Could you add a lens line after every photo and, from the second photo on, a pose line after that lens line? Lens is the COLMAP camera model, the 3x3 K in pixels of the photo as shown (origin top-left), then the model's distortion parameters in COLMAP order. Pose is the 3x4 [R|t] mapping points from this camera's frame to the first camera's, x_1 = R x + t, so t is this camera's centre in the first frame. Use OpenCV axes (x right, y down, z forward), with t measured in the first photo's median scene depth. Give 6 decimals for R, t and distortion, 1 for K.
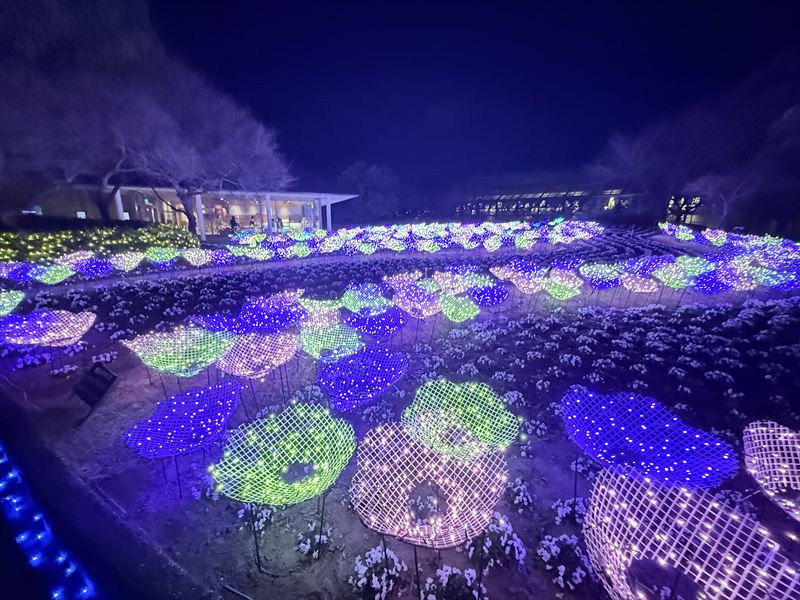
lens RADIAL K [[321.3, 0, 401.2], [0, 321.3, 300.0], [0, 0, 1]] dist [-0.000026, 0.000333]
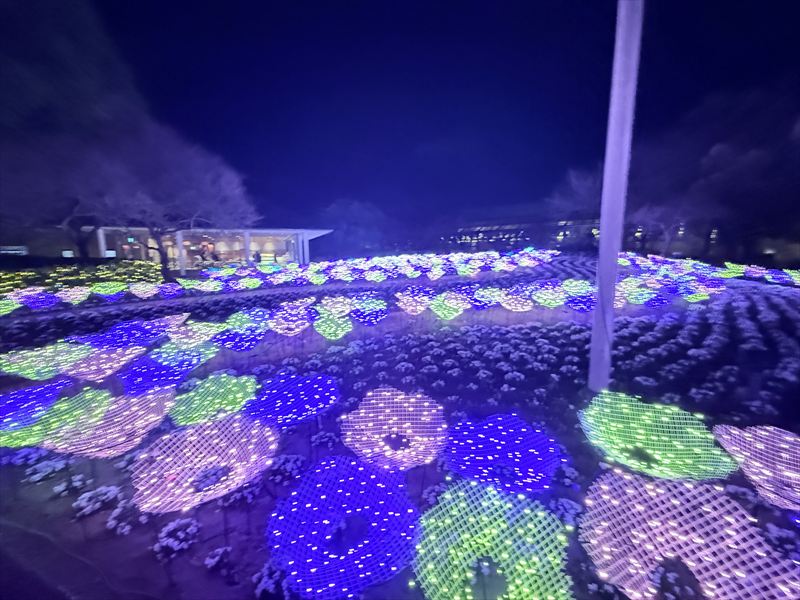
lens RADIAL K [[321.3, 0, 398.9], [0, 321.3, 298.8], [0, 0, 1]] dist [-0.000026, 0.000333]
pose [[0.999759, -0.021082, 0.006051, 0.152123], [0.021582, 0.994761, -0.099922, 0.016115], [-0.003913, 0.100029, 0.994977, -0.059210]]
